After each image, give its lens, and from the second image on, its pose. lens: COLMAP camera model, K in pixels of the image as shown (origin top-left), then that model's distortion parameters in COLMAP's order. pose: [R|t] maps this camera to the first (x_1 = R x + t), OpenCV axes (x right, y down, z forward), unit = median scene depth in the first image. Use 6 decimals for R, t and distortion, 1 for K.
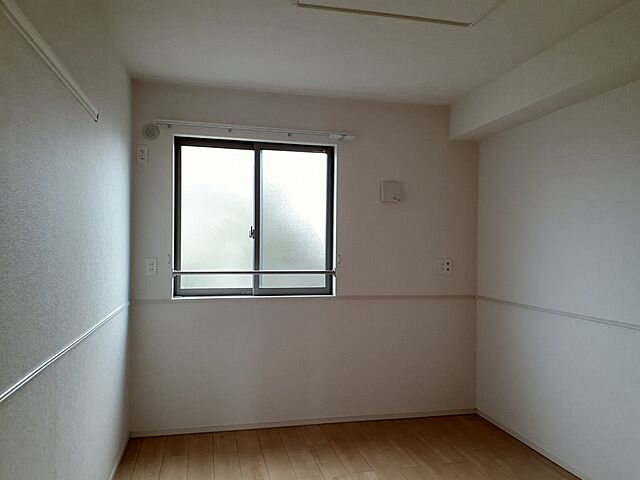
lens RADIAL K [[509.4, 0, 324.0], [0, 509.4, 241.1], [0, 0, 1]] dist [0.059230, -0.005735]
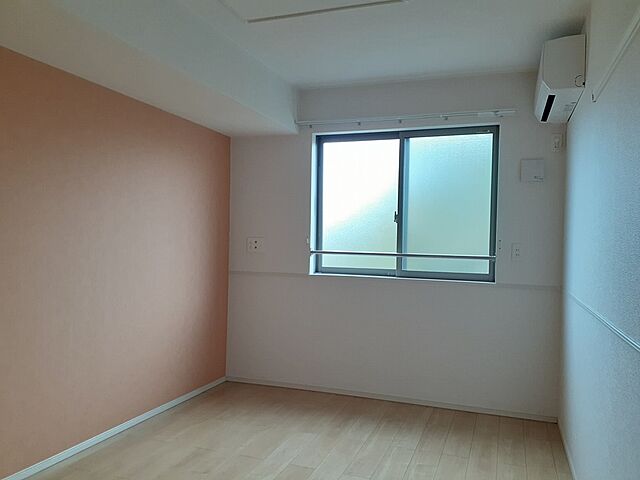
lens RADIAL K [[490.5, 0, 320.2], [0, 490.5, 240.0], [0, 0, 1]] dist [0.011529, -0.000850]
pose [[0.826550, 0.015310, -0.562656, 0.301967], [-0.000864, 0.999663, 0.025931, 0.004122], [0.562863, -0.020947, 0.826285, 0.071744]]
